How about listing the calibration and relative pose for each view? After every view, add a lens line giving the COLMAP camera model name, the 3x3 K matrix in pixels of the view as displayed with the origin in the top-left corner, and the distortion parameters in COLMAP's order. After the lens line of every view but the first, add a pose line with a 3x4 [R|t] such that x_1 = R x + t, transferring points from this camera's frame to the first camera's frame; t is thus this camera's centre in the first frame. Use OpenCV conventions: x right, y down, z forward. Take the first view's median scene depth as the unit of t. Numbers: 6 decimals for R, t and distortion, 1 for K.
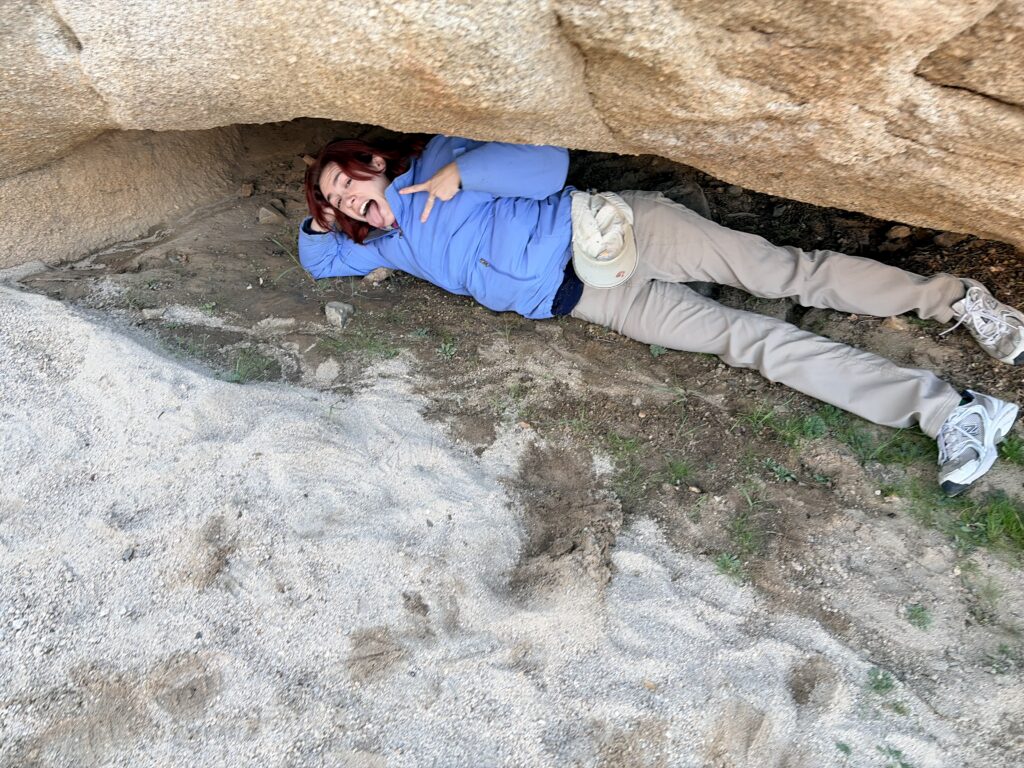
lens RADIAL K [[749.3, 0, 510.5], [0, 749.3, 457.9], [0, 0, 1]] dist [0.060742, -0.064988]
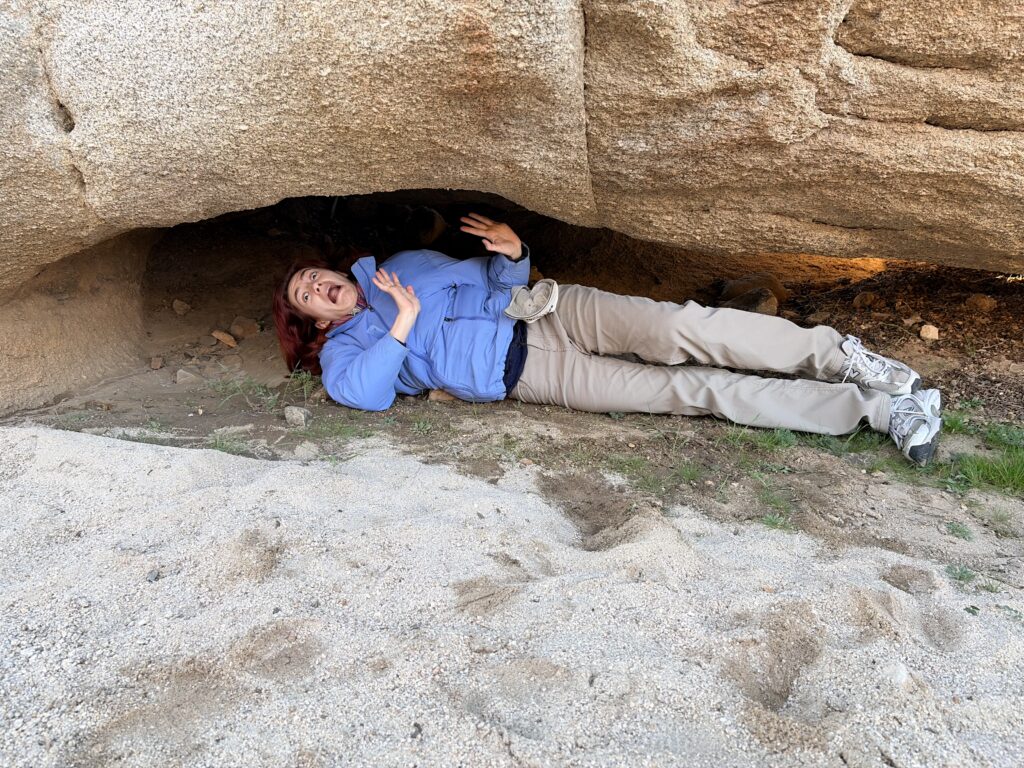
lens RADIAL K [[775.9, 0, 514.4], [0, 775.9, 451.9], [0, 0, 1]] dist [0.060458, -0.069758]
pose [[0.966589, -0.121337, 0.225796, -0.311936], [0.194049, 0.921922, -0.335269, 0.391224], [-0.167485, 0.367883, 0.914664, 0.088134]]
